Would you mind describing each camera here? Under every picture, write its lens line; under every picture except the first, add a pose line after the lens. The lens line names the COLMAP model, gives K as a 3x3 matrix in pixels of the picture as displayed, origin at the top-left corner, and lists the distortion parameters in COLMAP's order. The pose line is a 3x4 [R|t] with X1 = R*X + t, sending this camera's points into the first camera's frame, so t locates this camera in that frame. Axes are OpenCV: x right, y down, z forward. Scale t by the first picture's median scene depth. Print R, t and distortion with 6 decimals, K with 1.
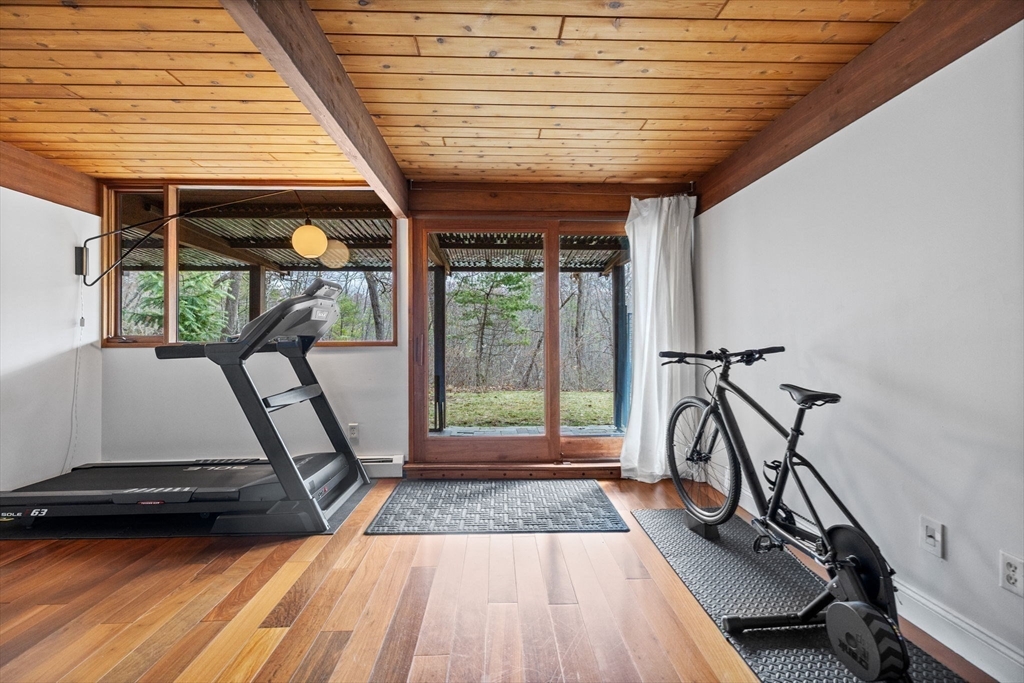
lens RADIAL K [[477.7, 0, 513.9], [0, 477.7, 340.3], [0, 0, 1]] dist [0.005917, -0.000920]
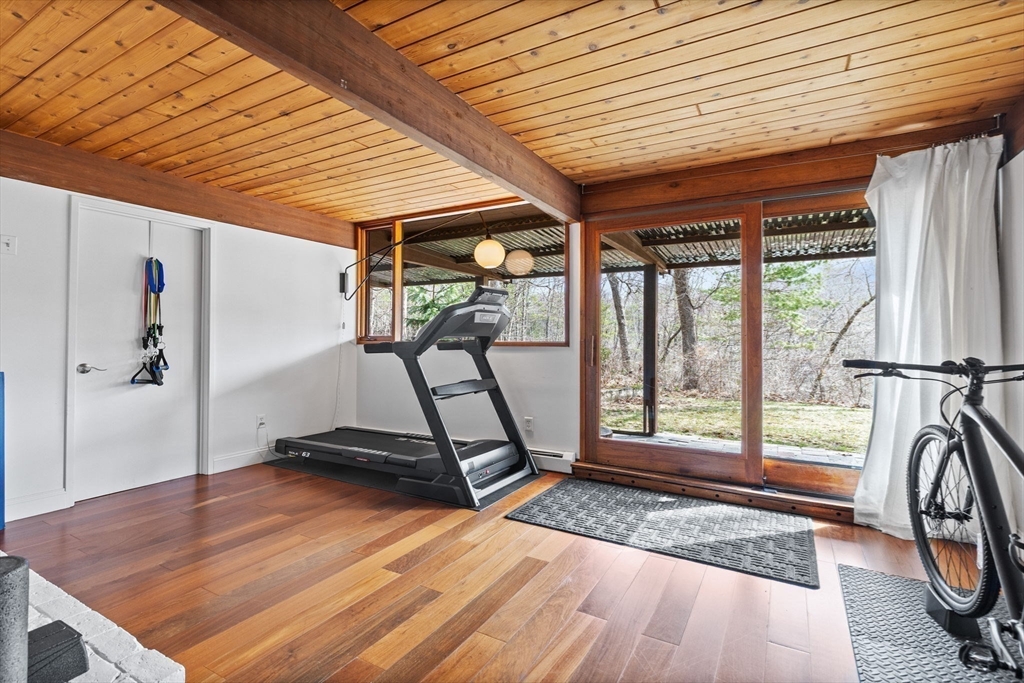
lens RADIAL K [[477.7, 0, 509.4], [0, 477.7, 338.9], [0, 0, 1]] dist [0.005917, -0.000920]
pose [[0.840964, 0.008558, -0.541023, 0.246909], [-0.010626, 0.999943, -0.000700, -0.003175], [0.540987, 0.006338, 0.841007, 0.068371]]
